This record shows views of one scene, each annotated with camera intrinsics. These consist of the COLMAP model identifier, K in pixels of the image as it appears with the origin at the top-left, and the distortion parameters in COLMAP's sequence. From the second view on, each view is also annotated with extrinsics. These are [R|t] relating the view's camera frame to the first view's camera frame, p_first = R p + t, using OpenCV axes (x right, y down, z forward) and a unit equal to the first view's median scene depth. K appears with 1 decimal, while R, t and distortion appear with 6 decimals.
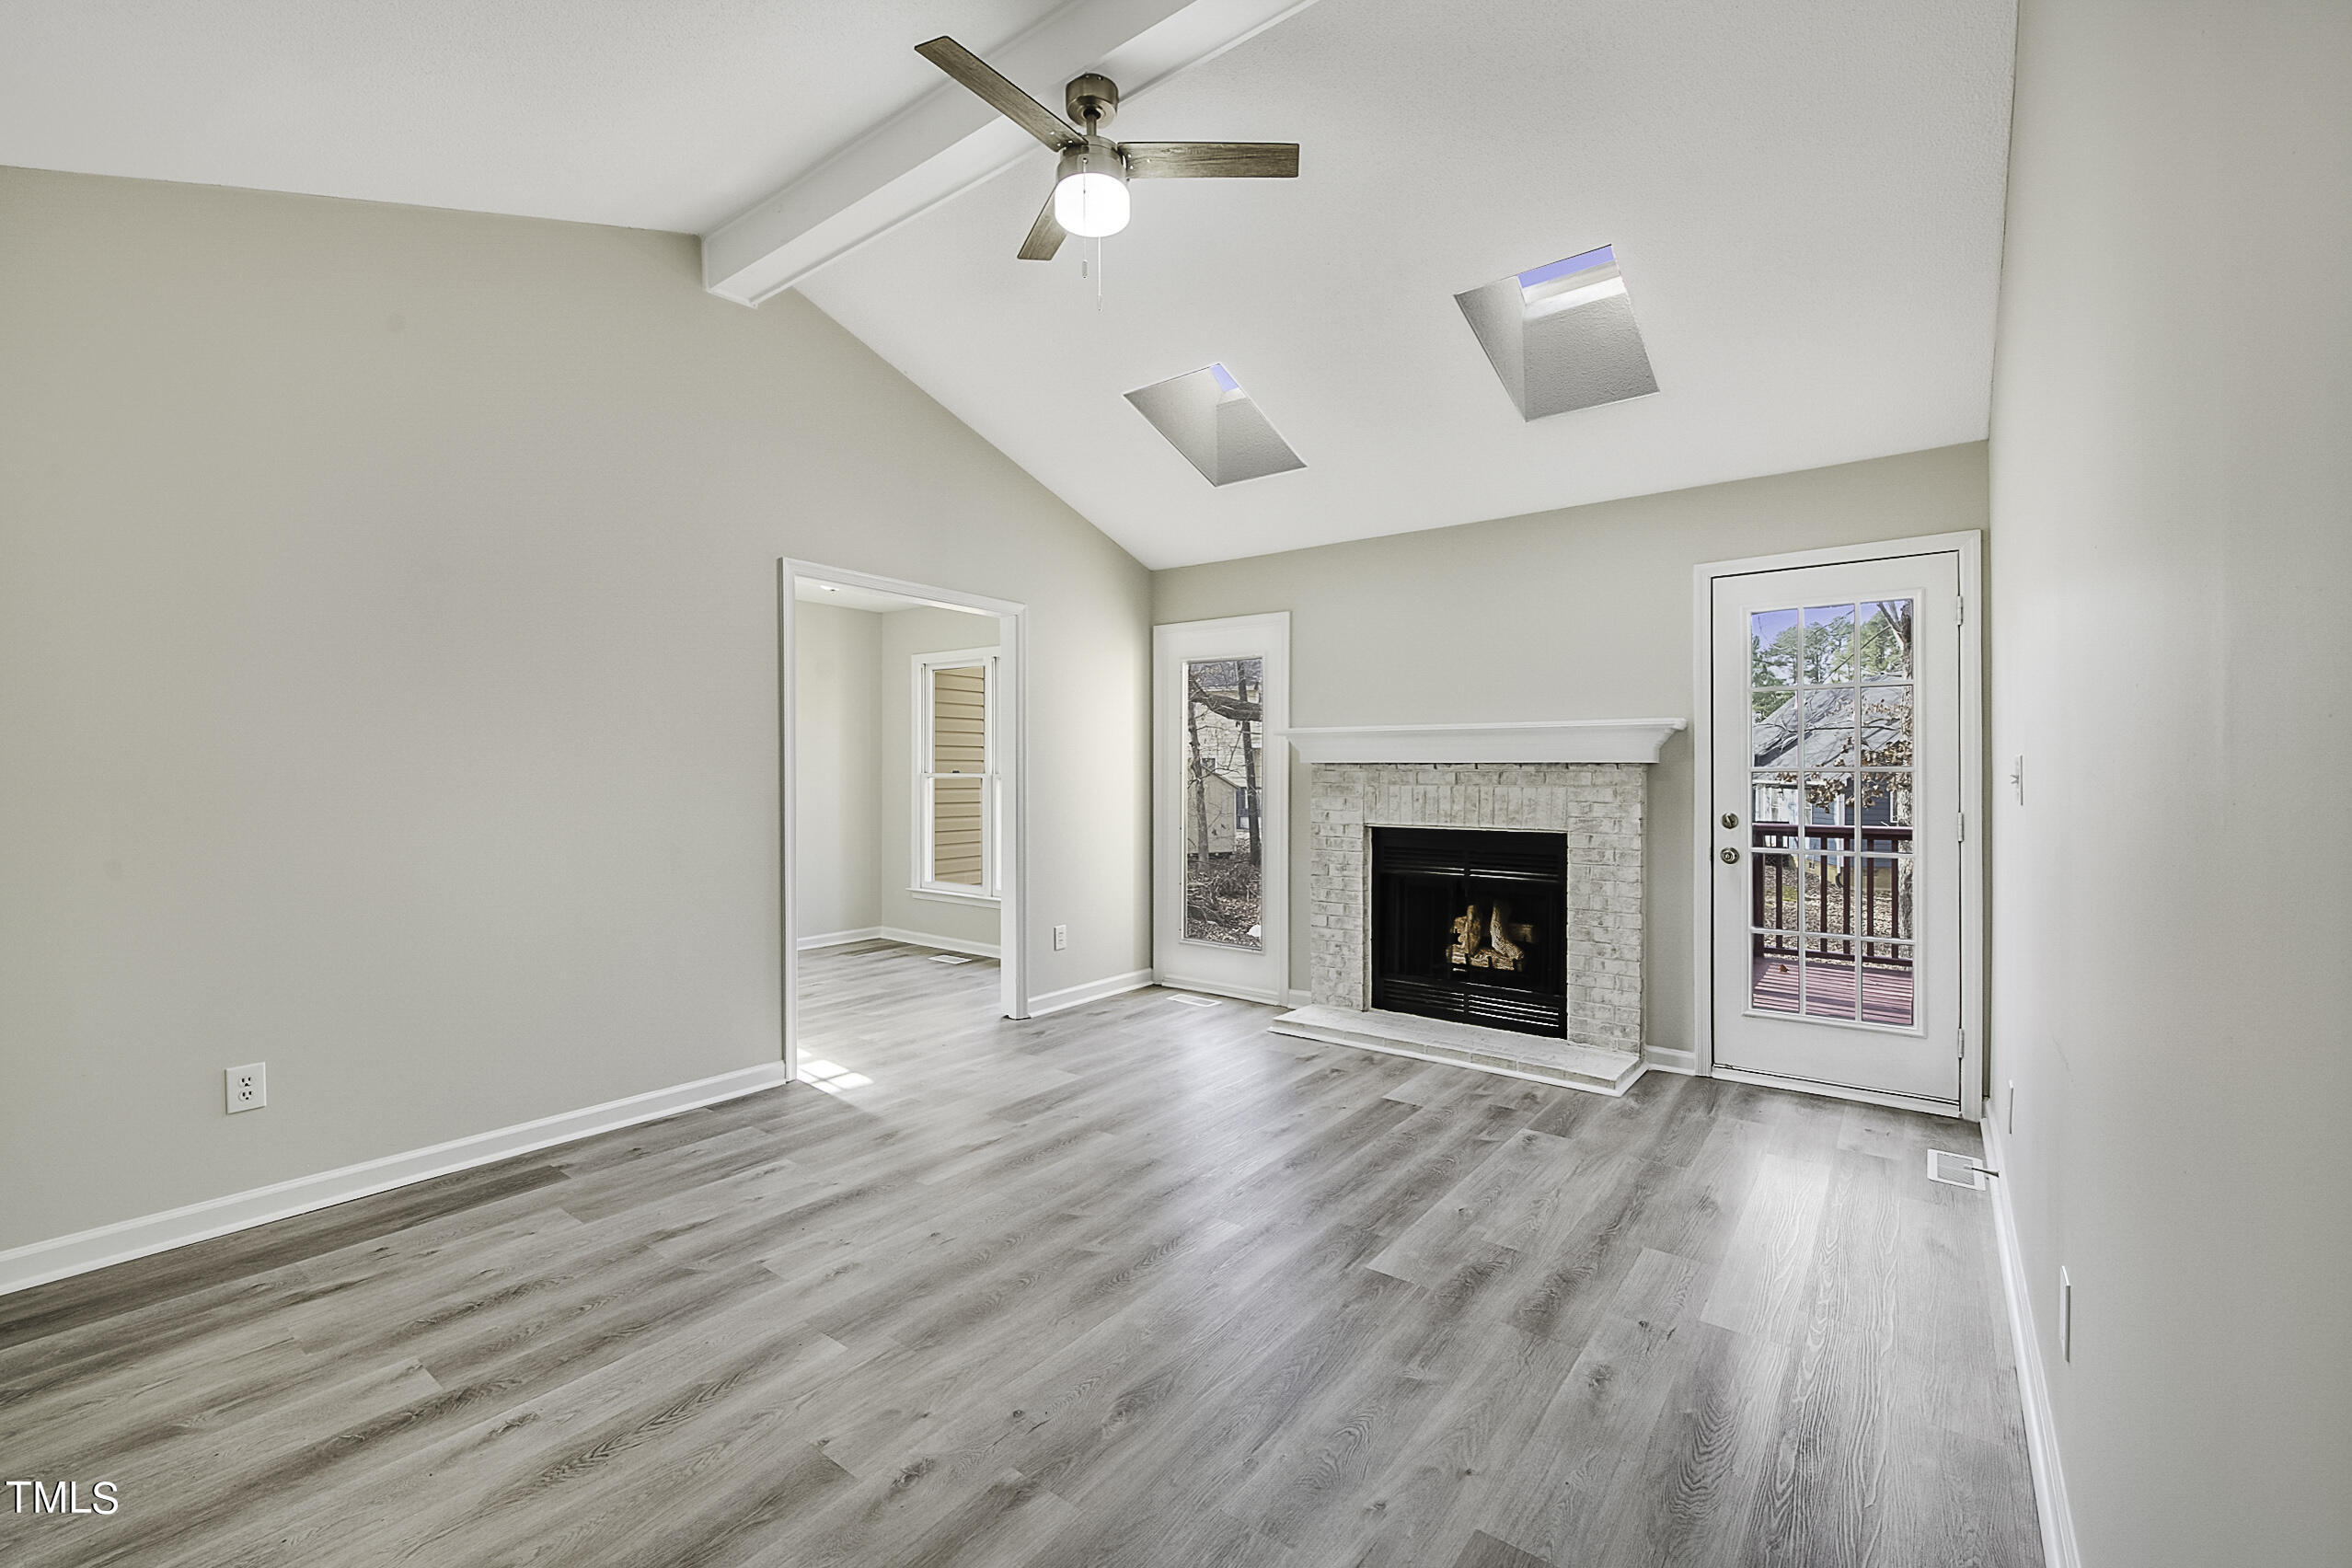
lens RADIAL K [[981.9, 0, 1176.0], [0, 981.9, 784.0], [0, 0, 1]] dist [-0.011507, -0.000079]
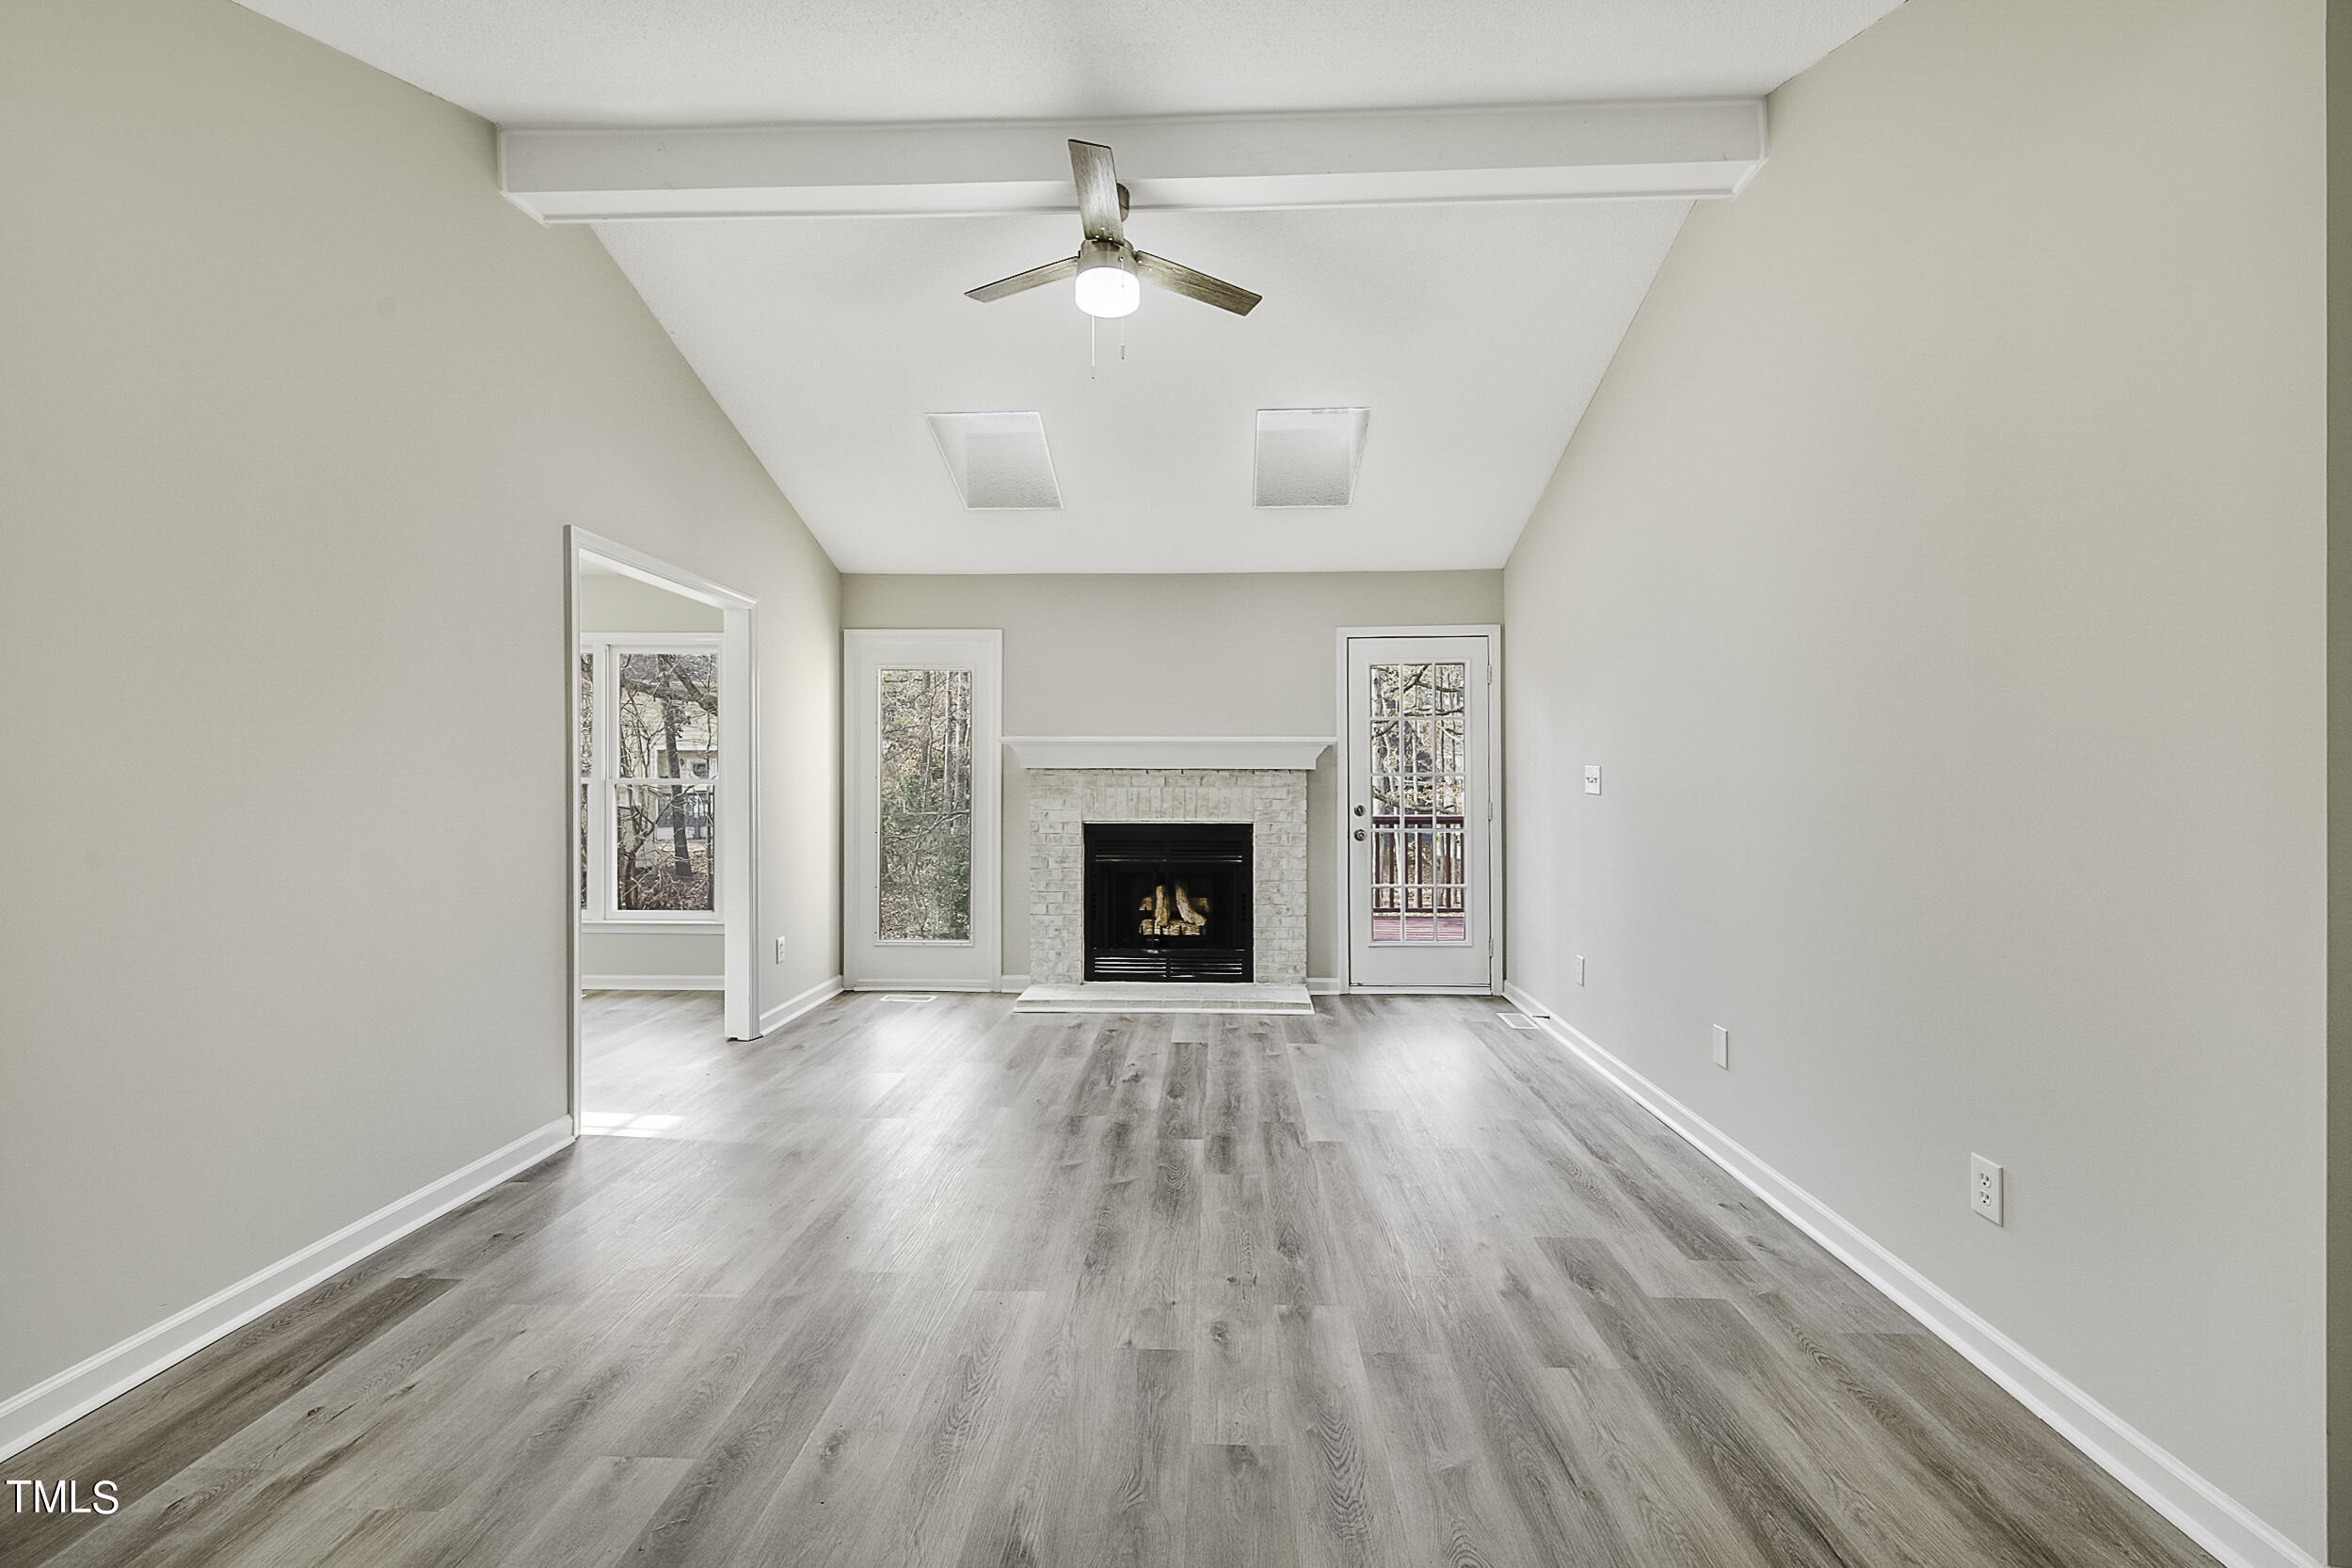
lens RADIAL K [[974.4, 0, 1176.0], [0, 974.4, 784.0], [0, 0, 1]] dist [-0.005289, -0.000335]
pose [[0.815922, -0.004256, 0.578146, -0.439718], [0.007938, 0.999961, -0.003842, 0.002382], [-0.578107, 0.007724, 0.815924, 0.002603]]
